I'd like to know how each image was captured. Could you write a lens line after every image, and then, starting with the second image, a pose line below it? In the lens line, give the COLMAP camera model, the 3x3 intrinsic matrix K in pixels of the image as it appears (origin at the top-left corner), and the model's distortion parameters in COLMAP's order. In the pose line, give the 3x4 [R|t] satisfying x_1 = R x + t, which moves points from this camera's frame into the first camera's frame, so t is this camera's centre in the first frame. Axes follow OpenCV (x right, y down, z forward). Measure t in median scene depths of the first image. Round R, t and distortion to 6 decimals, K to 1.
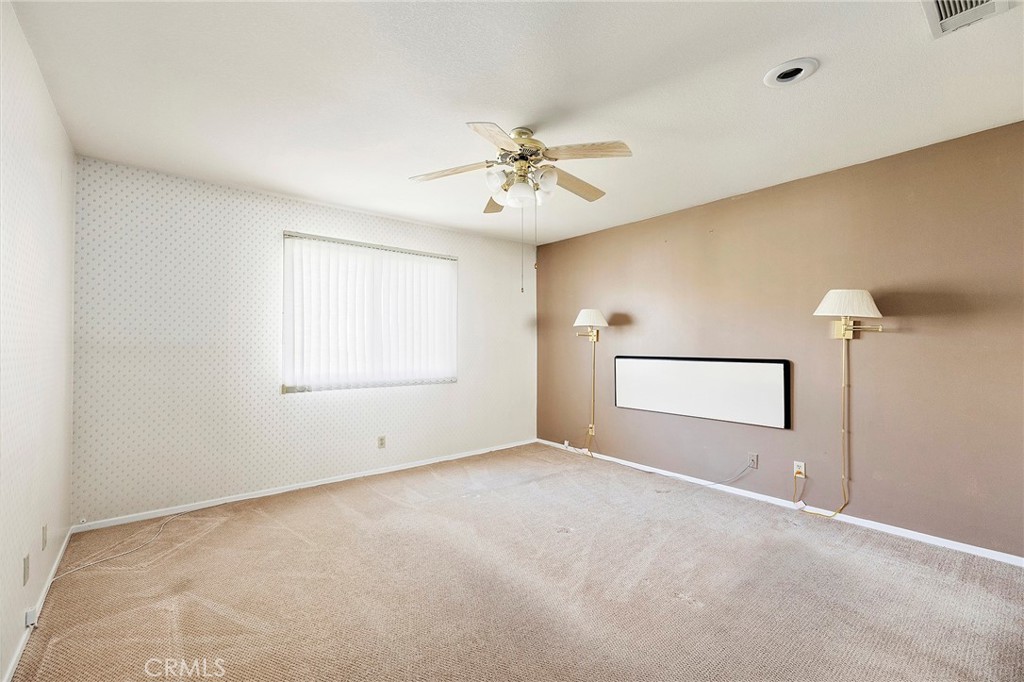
lens RADIAL K [[436.4, 0, 507.5], [0, 436.4, 339.1], [0, 0, 1]] dist [-0.000342, 0.000414]
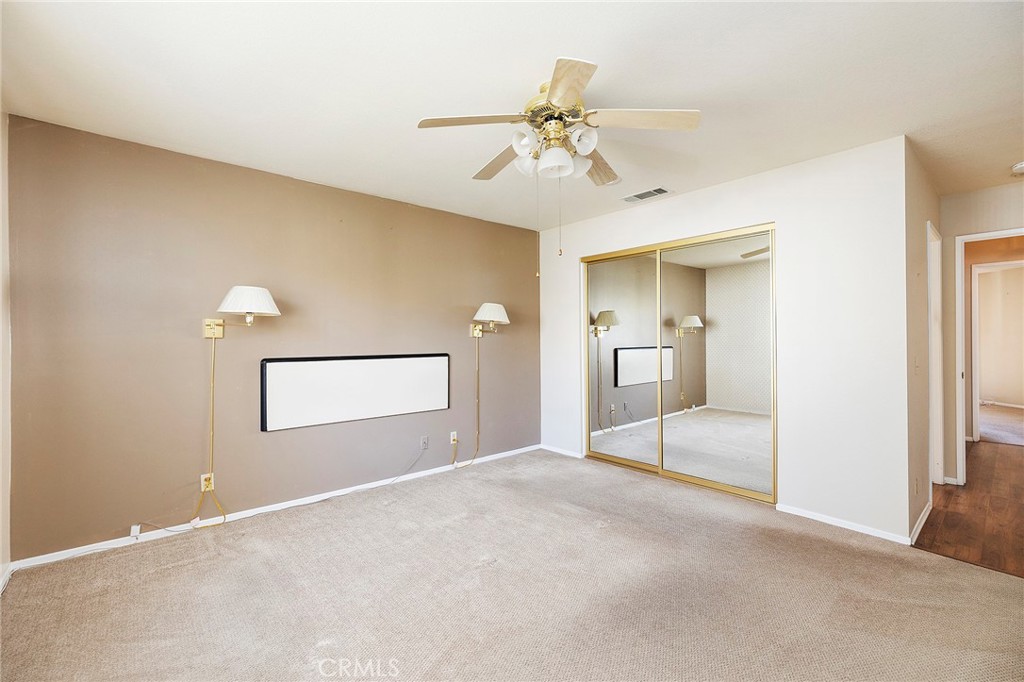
lens RADIAL K [[436.4, 0, 507.5], [0, 436.4, 339.1], [0, 0, 1]] dist [-0.000342, 0.000414]
pose [[-0.038157, 0.003465, 0.999266, -0.623827], [-0.008799, 0.999954, -0.003804, 0.009279], [-0.999233, -0.008938, -0.038125, 0.876261]]
